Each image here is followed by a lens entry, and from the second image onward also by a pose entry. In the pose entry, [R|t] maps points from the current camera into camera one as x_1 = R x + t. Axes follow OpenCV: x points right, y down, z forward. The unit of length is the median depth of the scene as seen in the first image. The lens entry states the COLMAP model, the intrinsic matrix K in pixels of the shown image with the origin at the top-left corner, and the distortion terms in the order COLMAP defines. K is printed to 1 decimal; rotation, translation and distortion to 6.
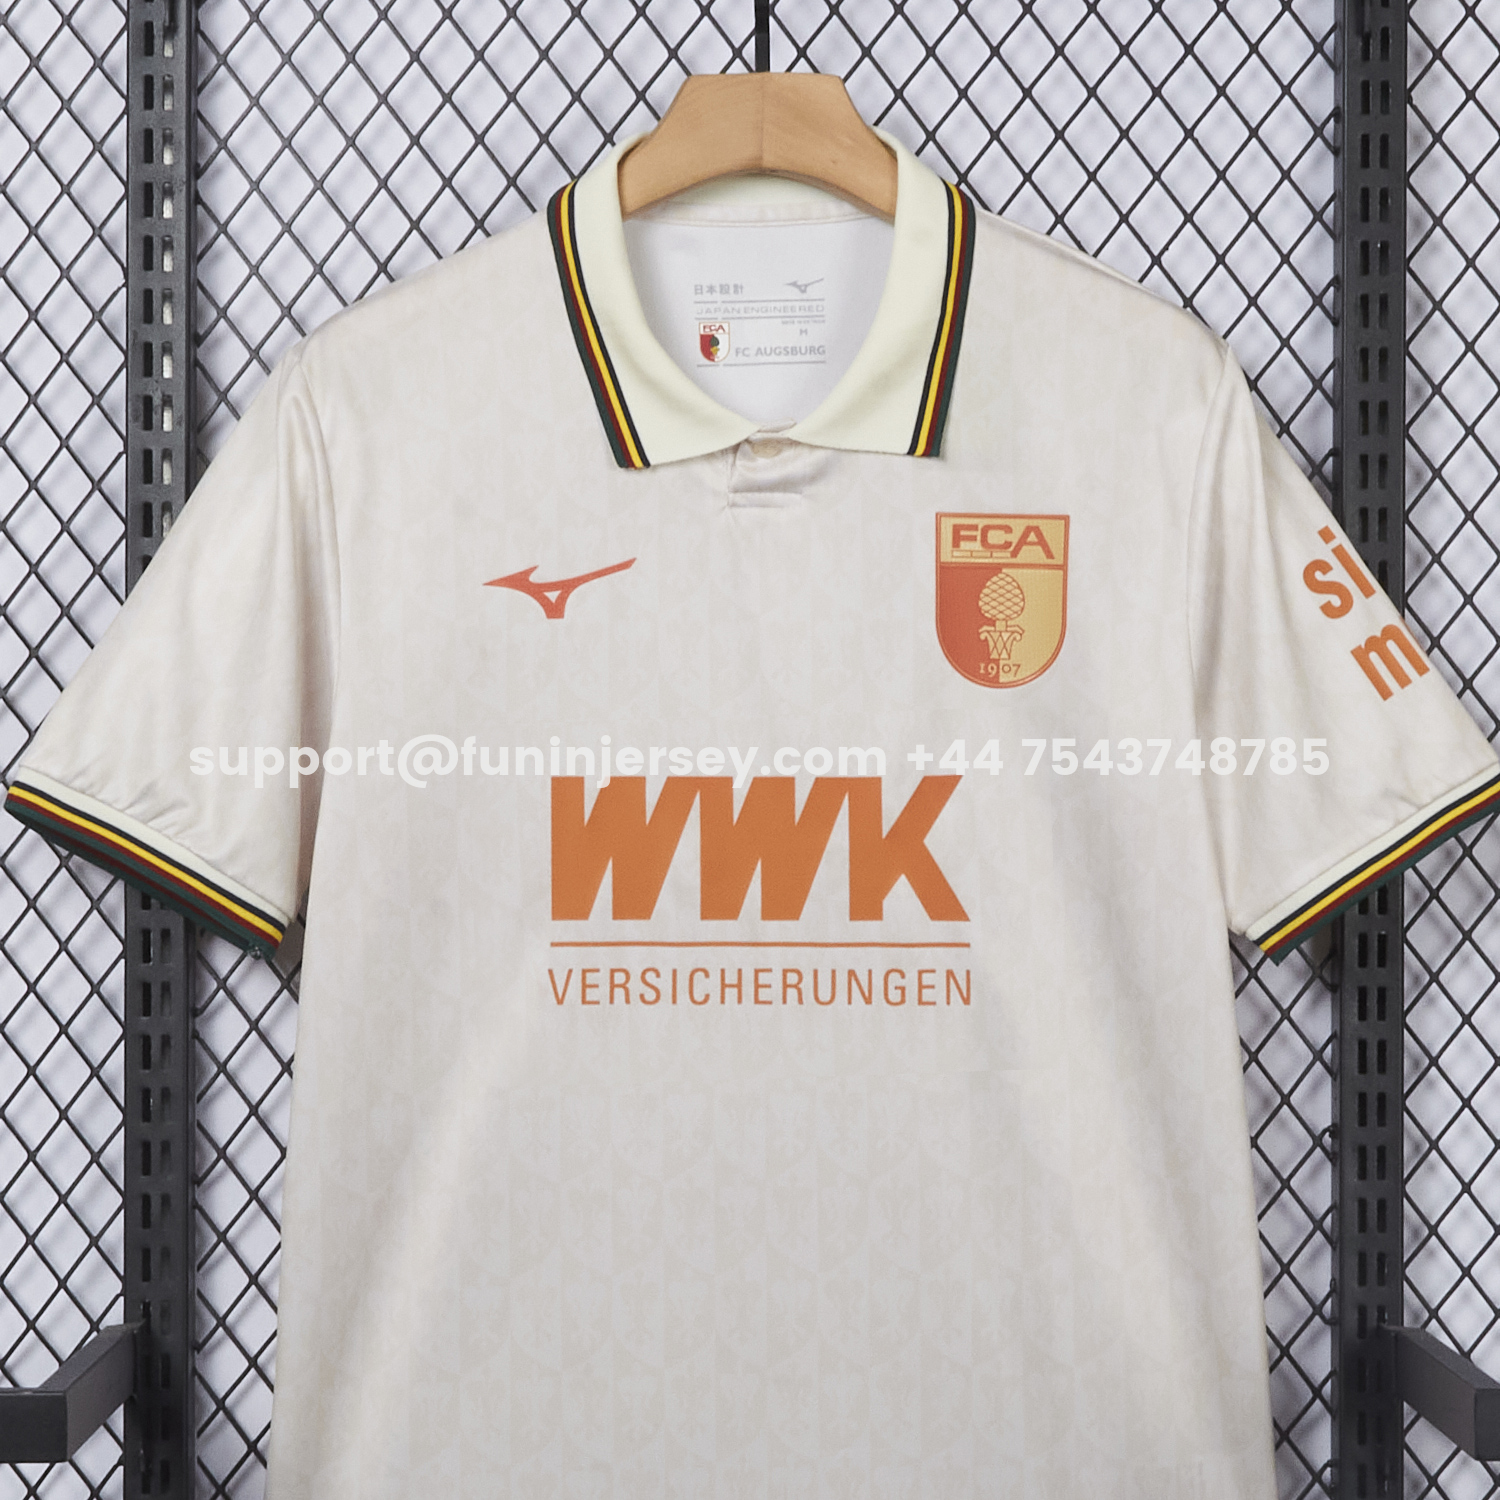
lens RADIAL K [[3157.3, 0, 750.0], [0, 3157.3, 750.0], [0, 0, 1]] dist [0.046114, -0.384062]
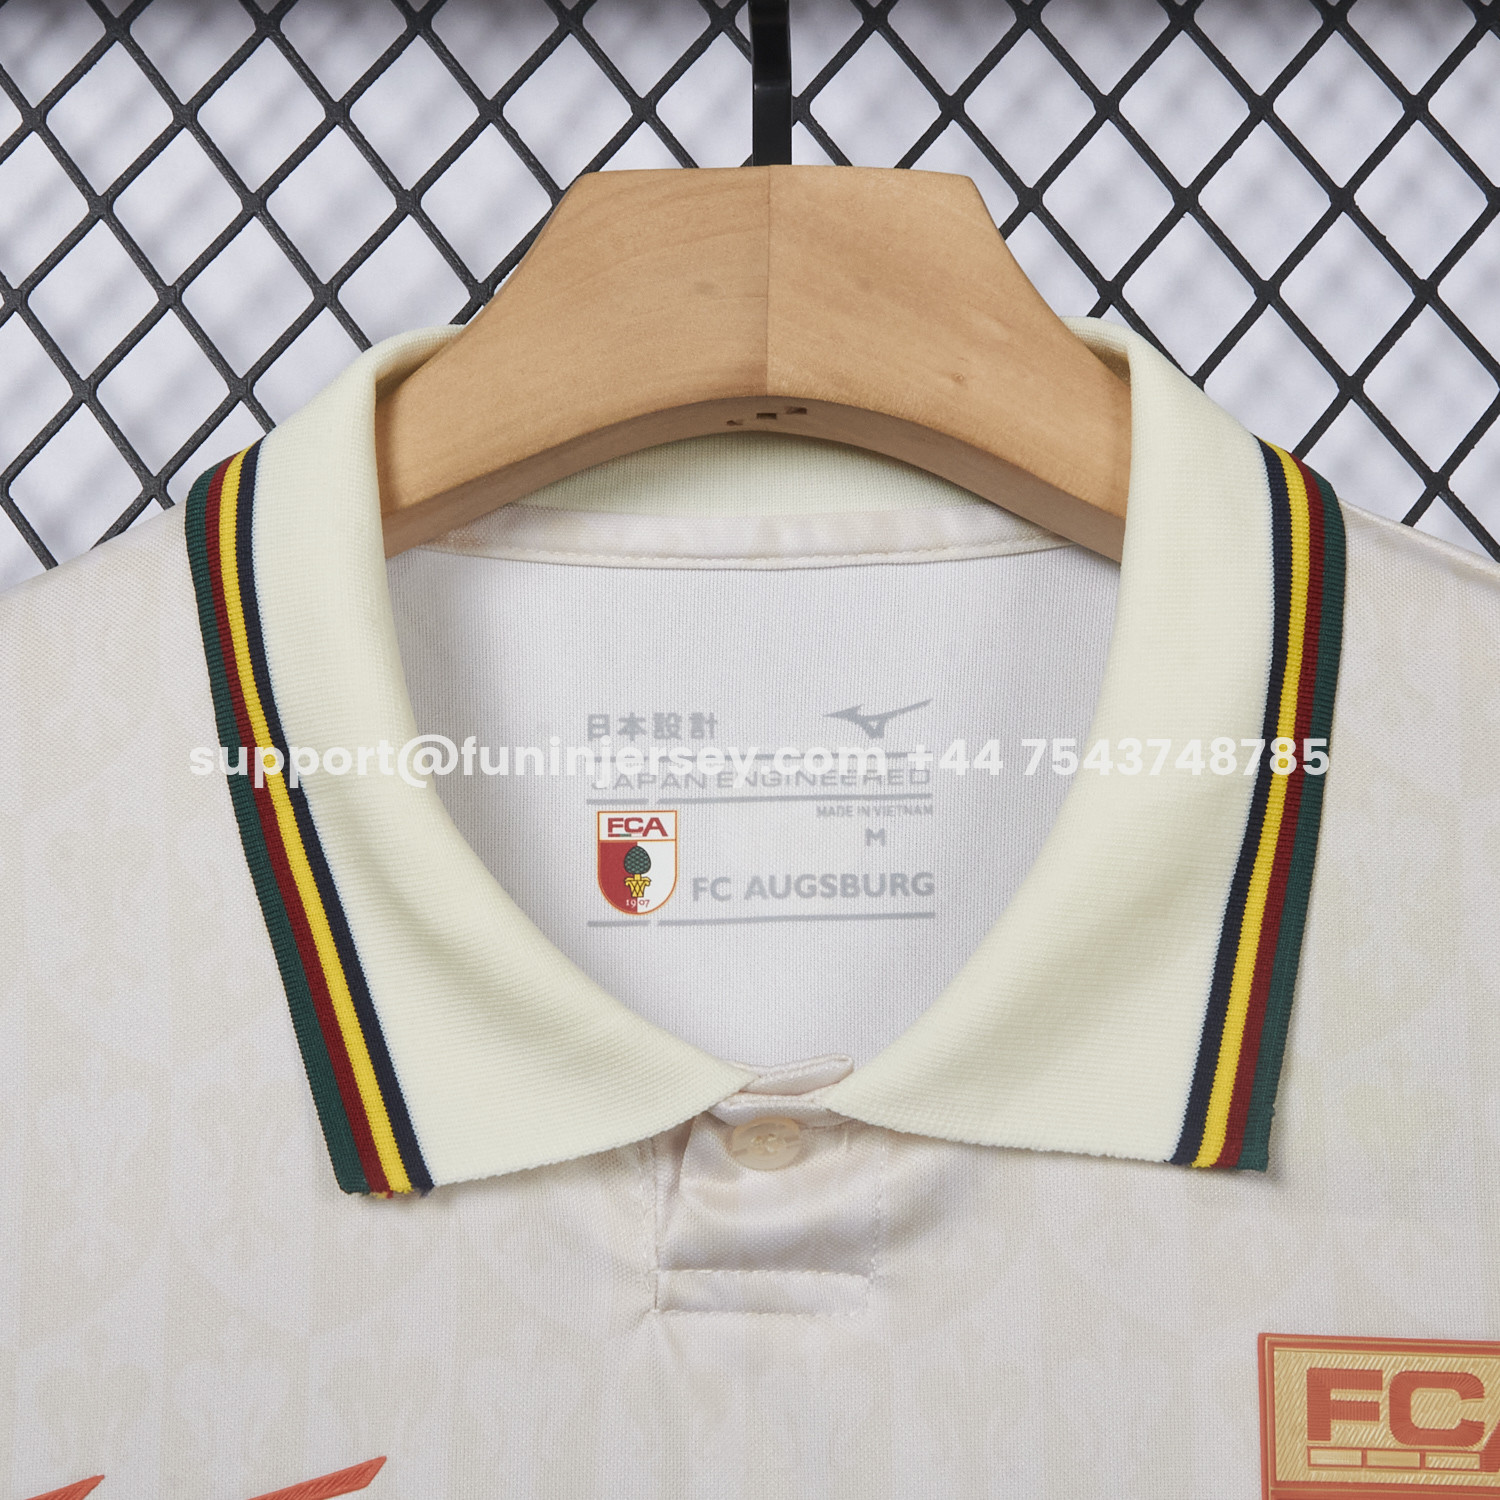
lens RADIAL K [[3157.3, 0, 750.0], [0, 3157.3, 750.0], [0, 0, 1]] dist [0.046114, -0.384062]
pose [[0.999620, 0.007068, -0.026626, 0.012255], [-0.013360, 0.969642, -0.244164, -0.051897], [0.024092, 0.244427, 0.969368, 0.647612]]
